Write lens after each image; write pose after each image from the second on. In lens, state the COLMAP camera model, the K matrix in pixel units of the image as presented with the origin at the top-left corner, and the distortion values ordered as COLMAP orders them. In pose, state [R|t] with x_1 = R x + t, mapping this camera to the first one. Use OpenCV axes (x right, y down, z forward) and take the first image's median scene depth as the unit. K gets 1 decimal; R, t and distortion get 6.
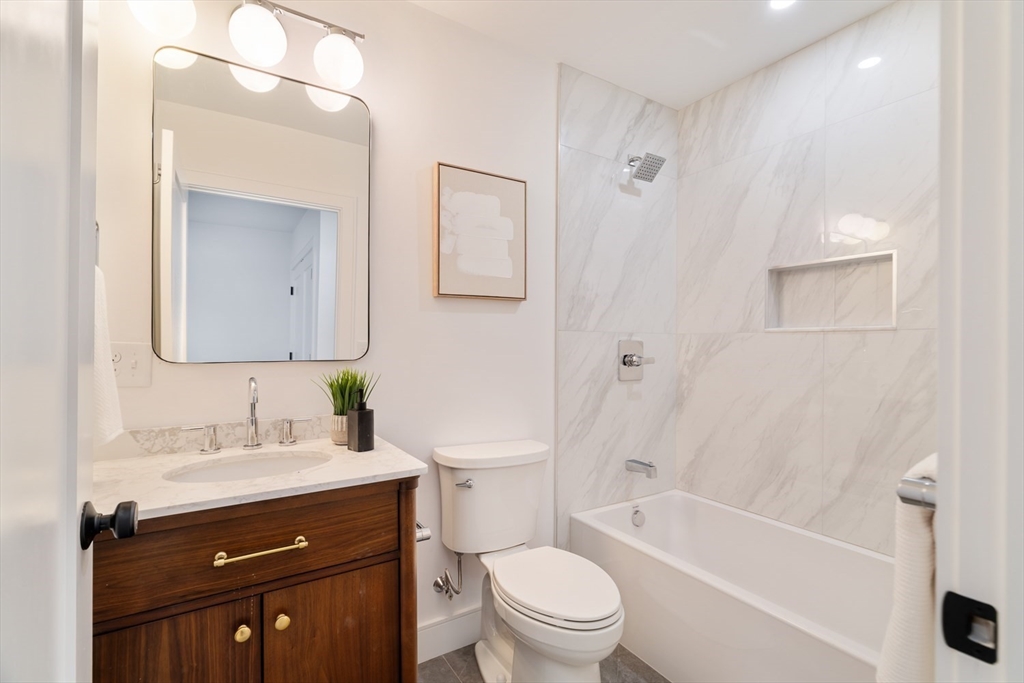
lens RADIAL K [[460.3, 0, 512.0], [0, 460.3, 345.7], [0, 0, 1]] dist [-0.016327, 0.000606]
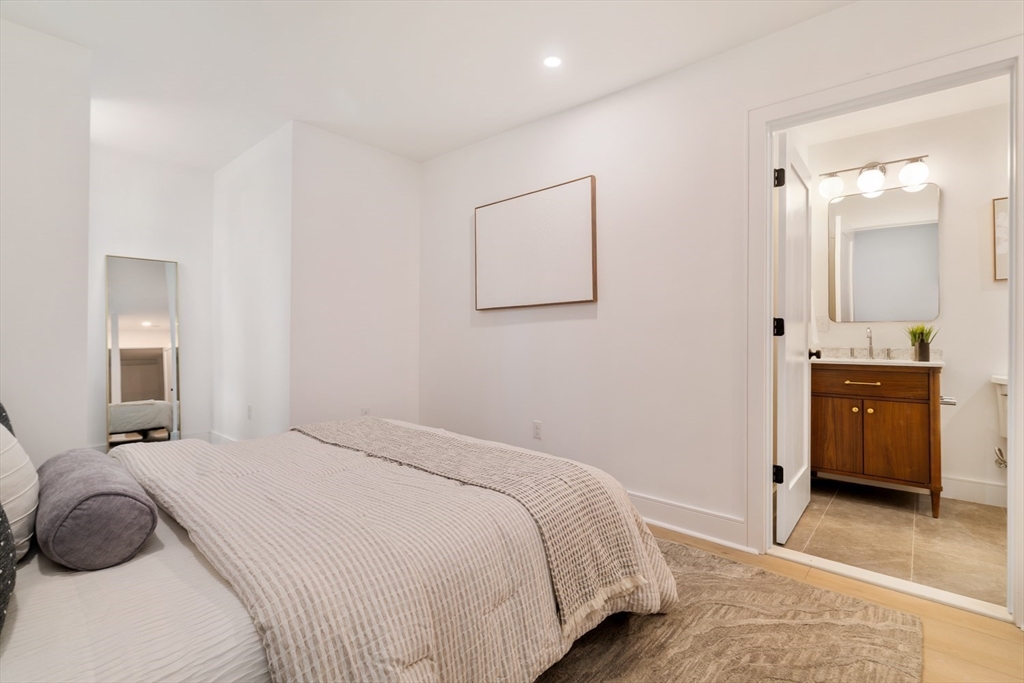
lens RADIAL K [[460.3, 0, 511.1], [0, 460.3, 341.3], [0, 0, 1]] dist [-0.016327, 0.000606]
pose [[0.261094, 0.002493, -0.965310, 1.457876], [0.007721, 0.999959, 0.004670, 0.132930], [0.965282, -0.008672, 0.261064, -1.672390]]
